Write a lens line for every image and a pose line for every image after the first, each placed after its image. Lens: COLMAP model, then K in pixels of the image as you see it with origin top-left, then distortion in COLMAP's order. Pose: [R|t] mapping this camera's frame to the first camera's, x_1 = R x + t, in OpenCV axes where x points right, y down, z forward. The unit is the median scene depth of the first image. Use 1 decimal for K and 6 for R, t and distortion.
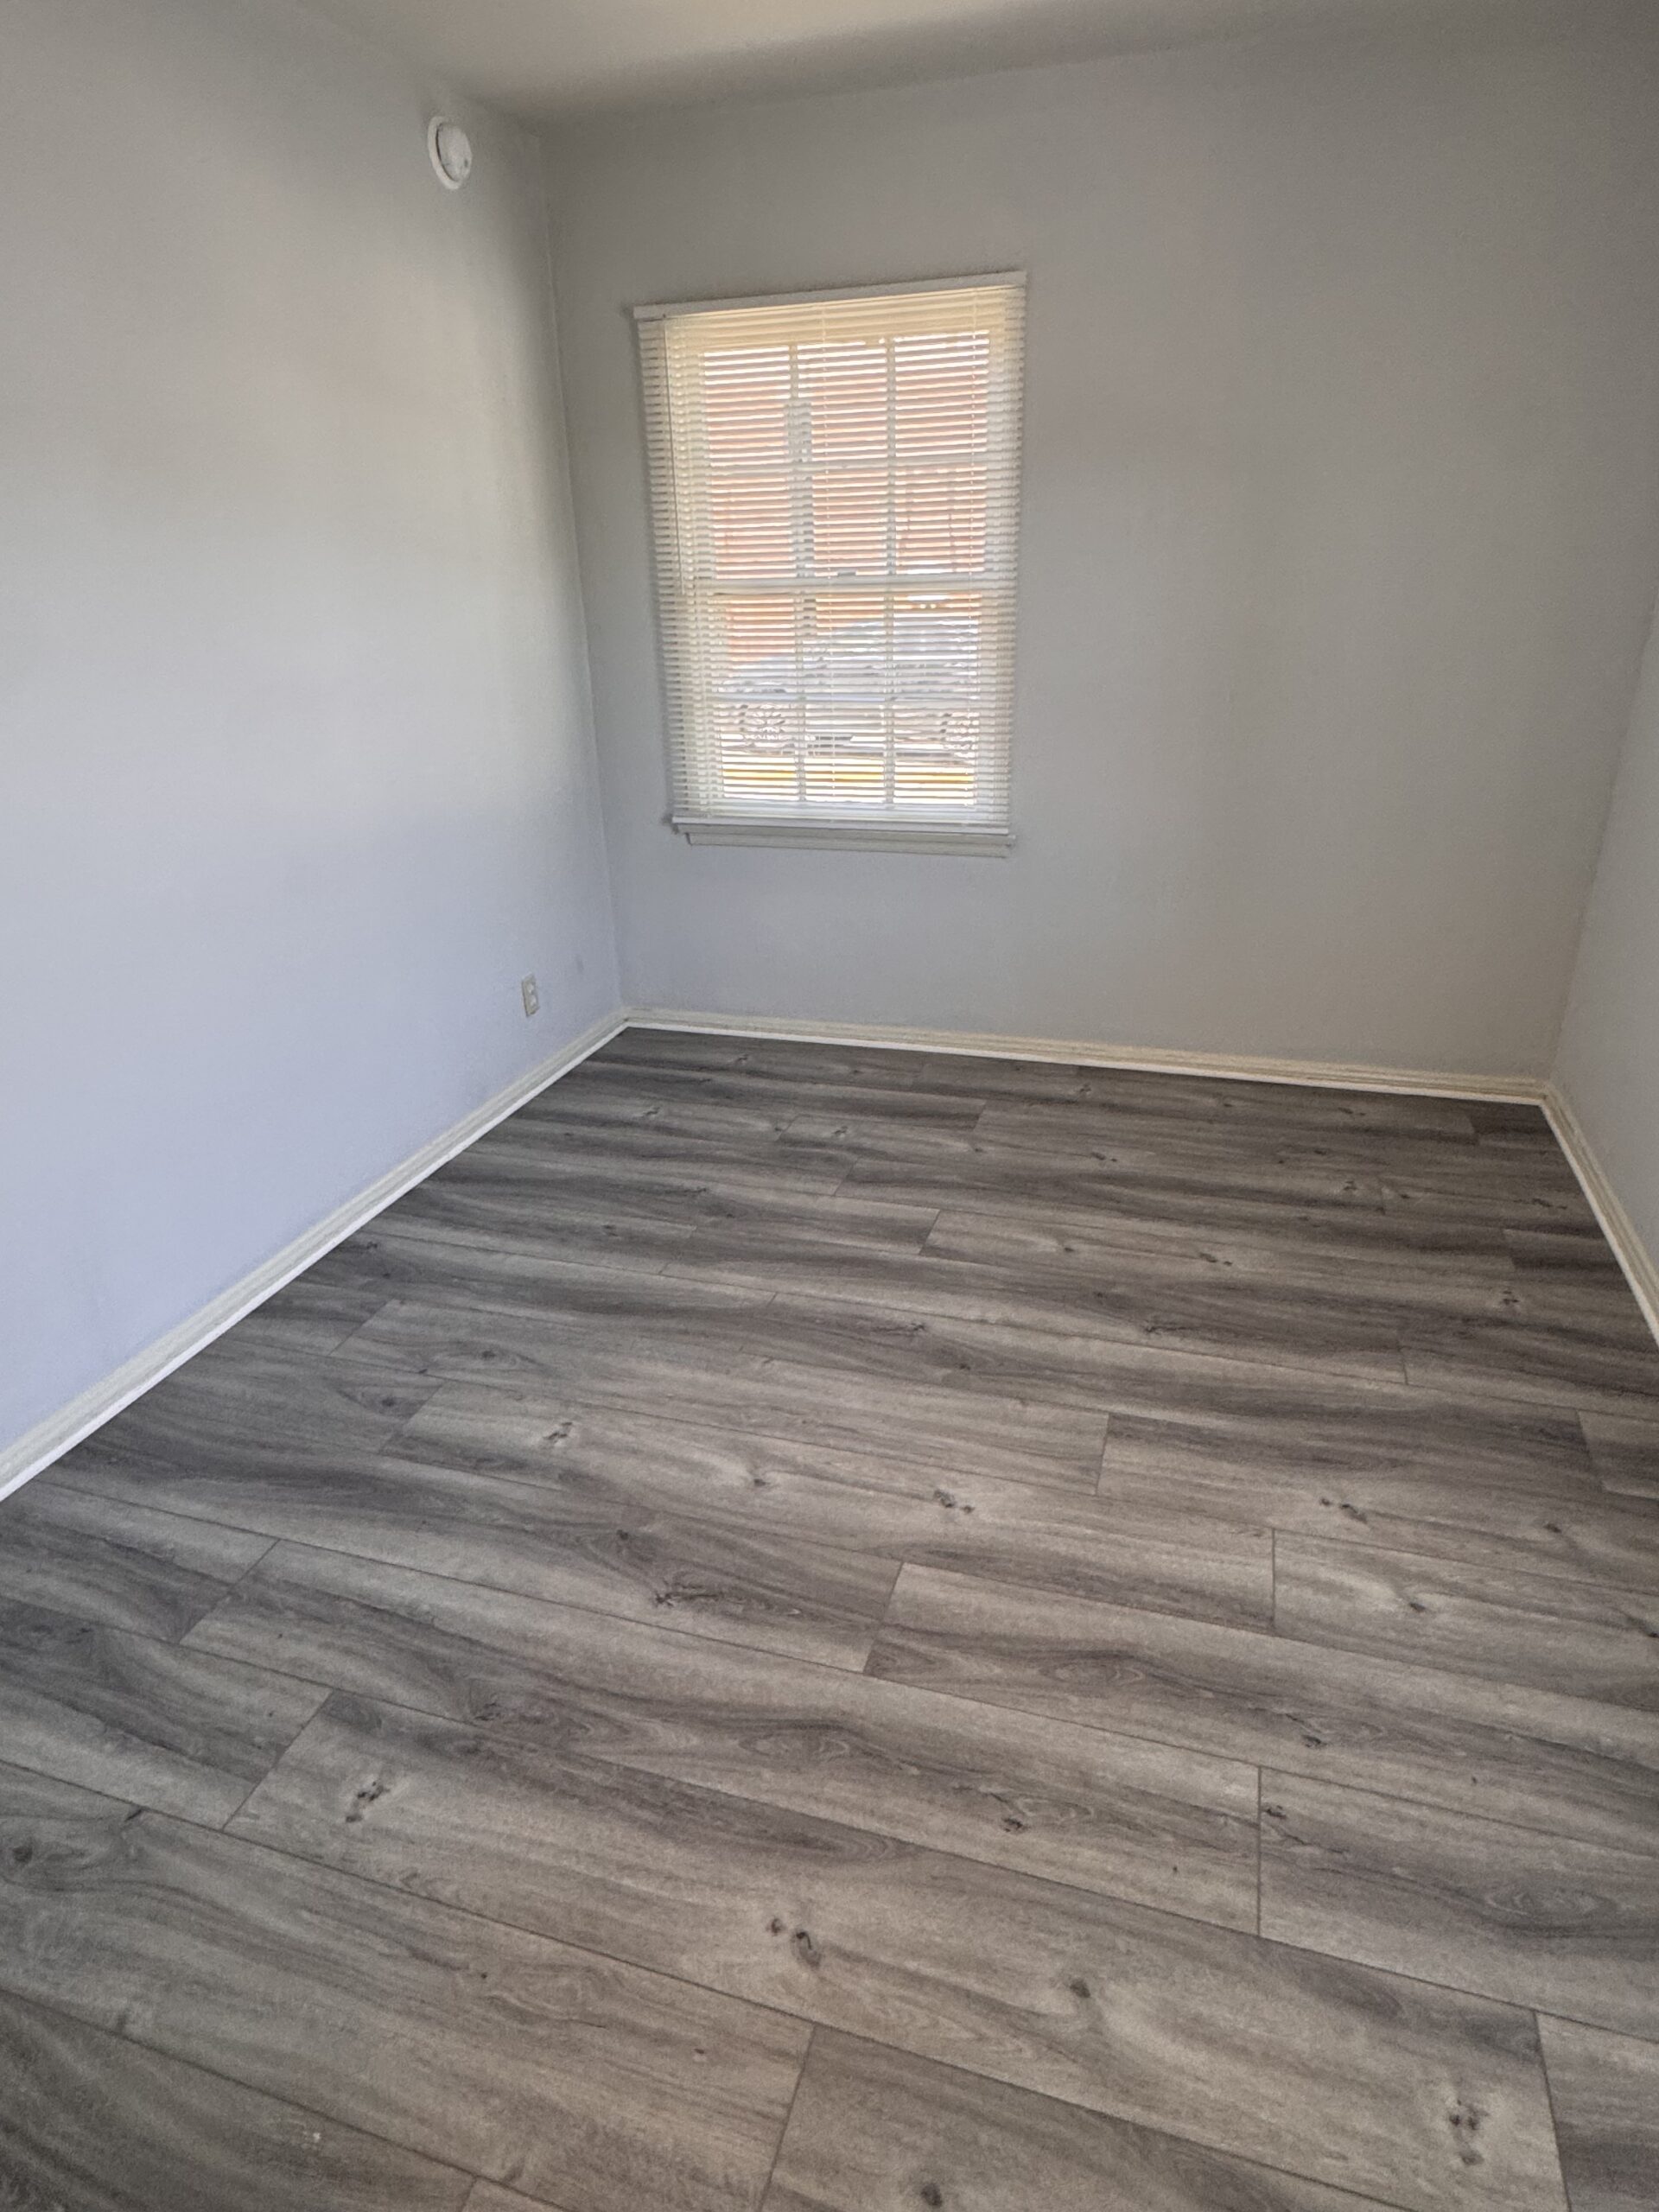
lens RADIAL K [[1280.2, 0, 828.7], [0, 1280.2, 1105.1], [0, 0, 1]] dist [0.001276, 0.002088]
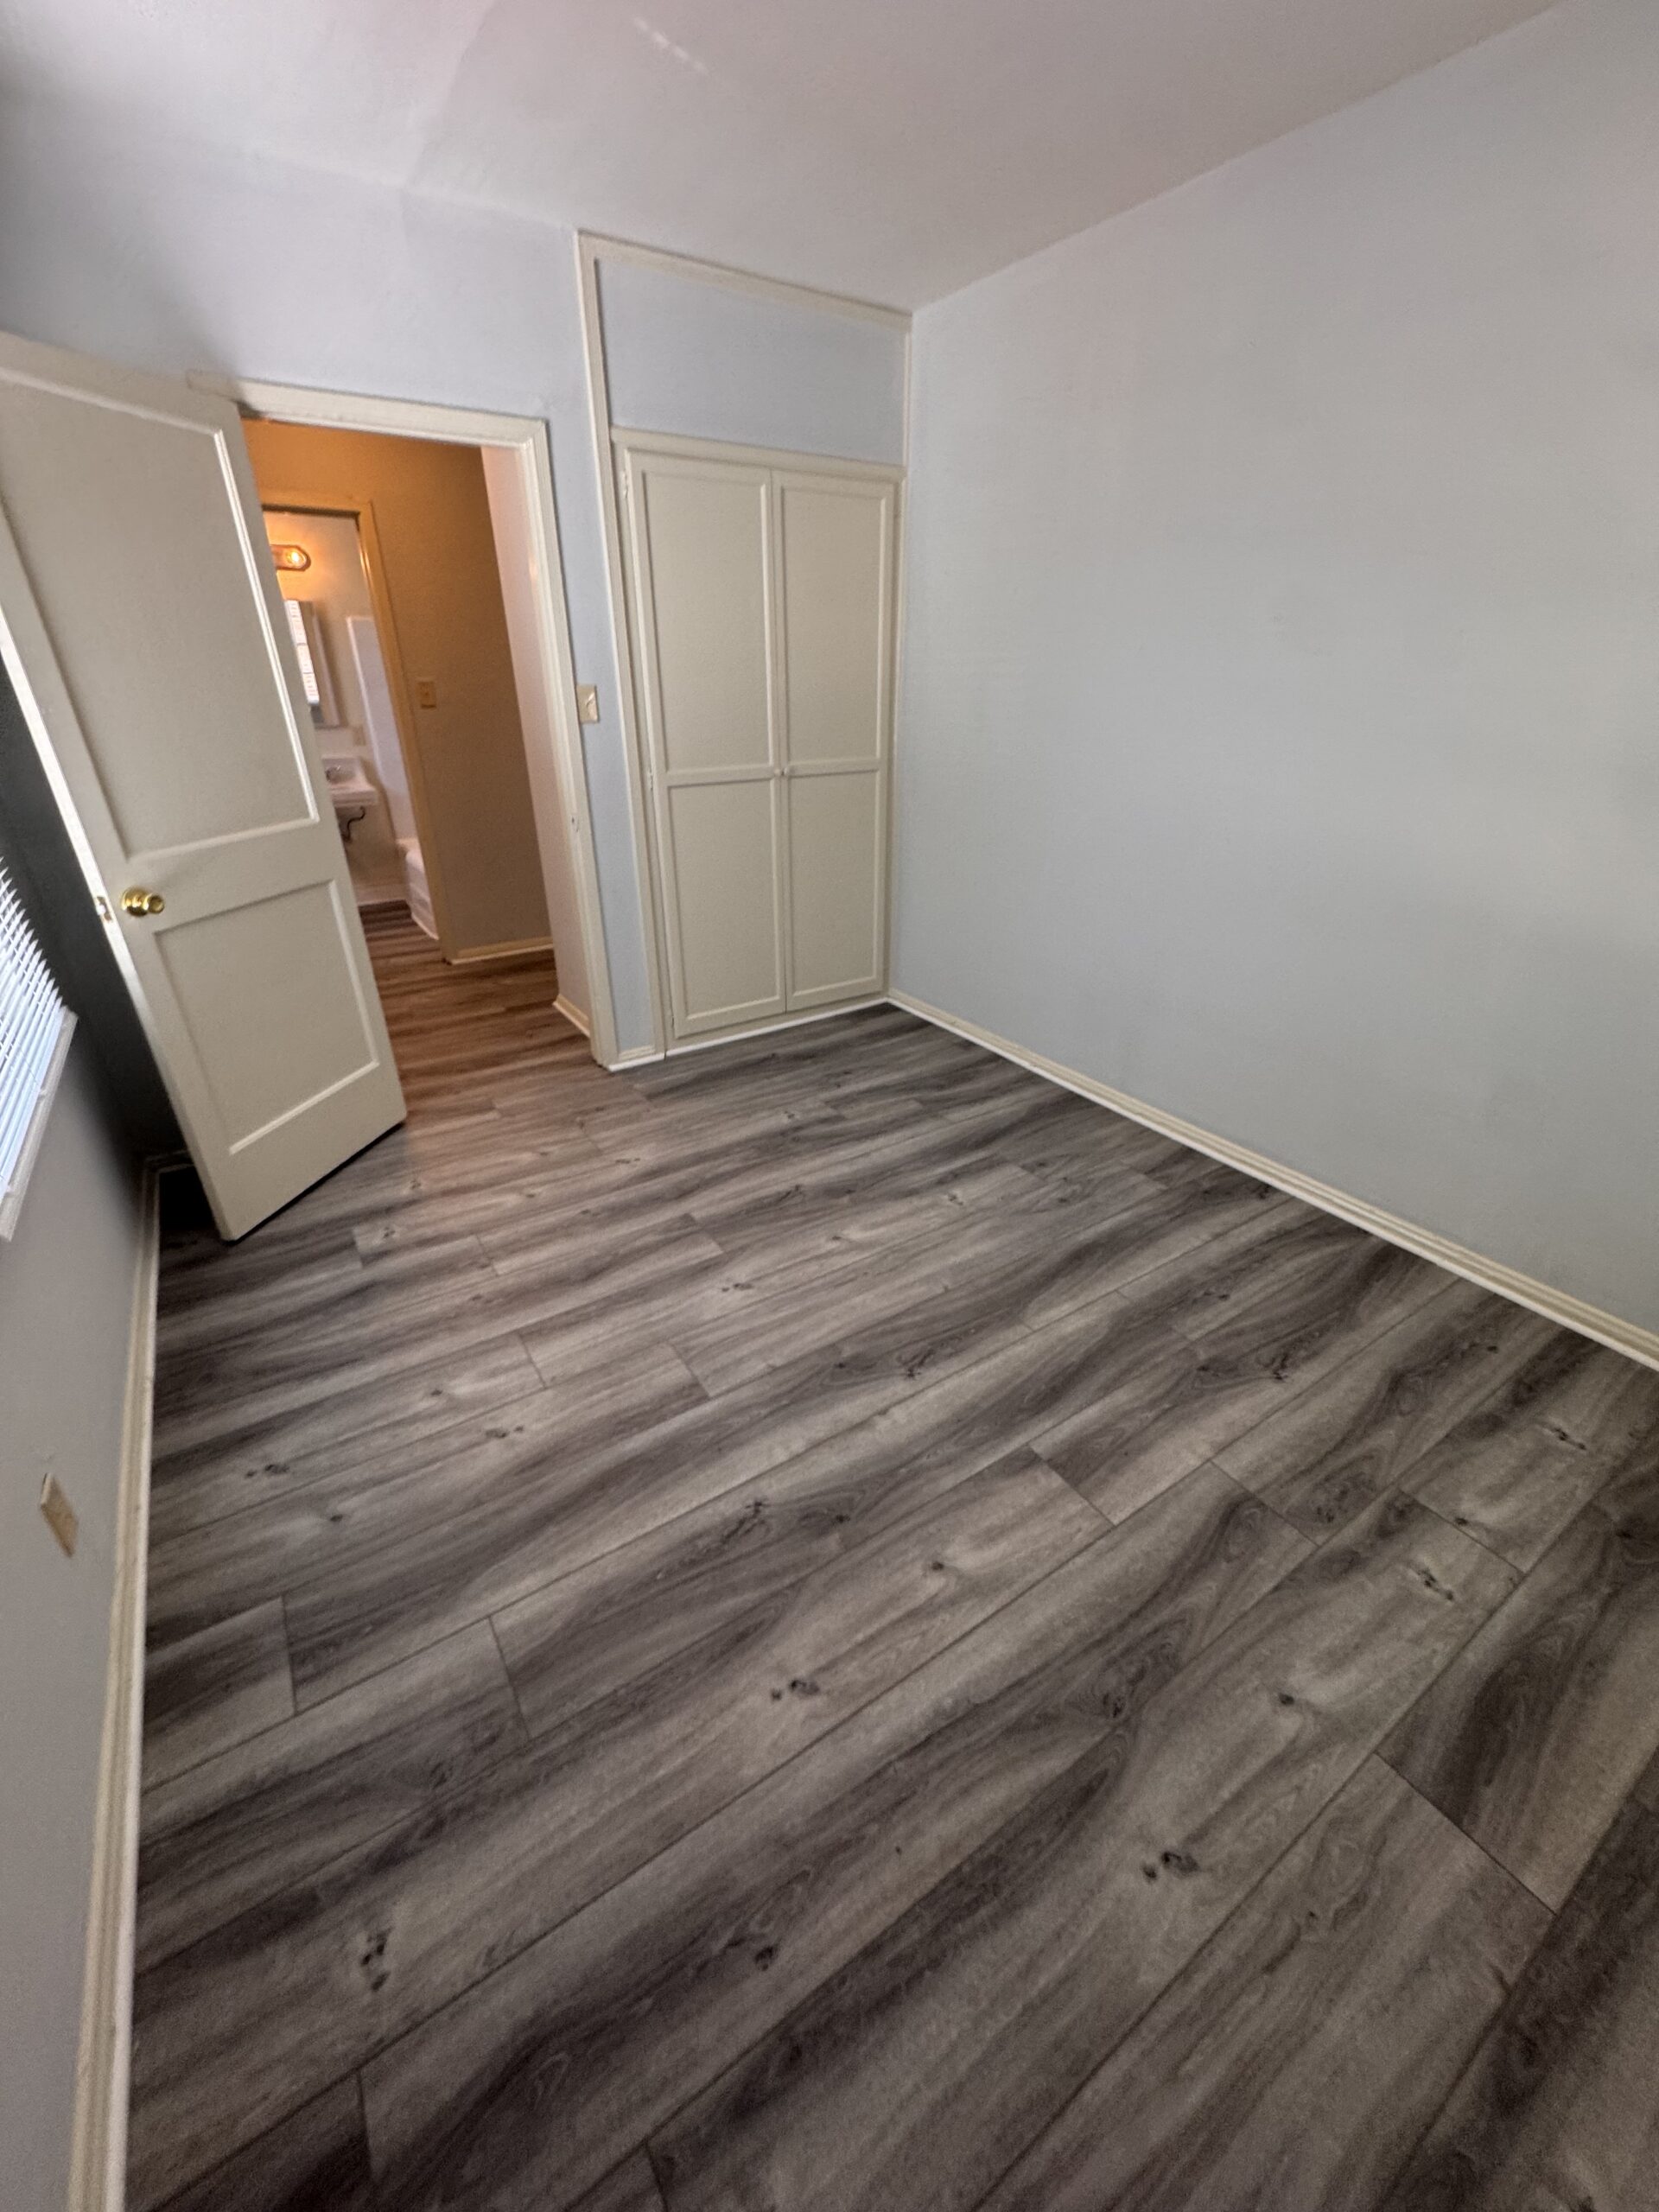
lens RADIAL K [[885.2, 0, 832.9], [0, 885.2, 1103.4], [0, 0, 1]] dist [-0.000739, -0.000078]
pose [[-0.629636, 0.367935, -0.684239, 0.600705], [-0.294060, 0.702342, 0.648263, -0.503116], [0.719088, 0.609376, -0.334025, 1.181281]]
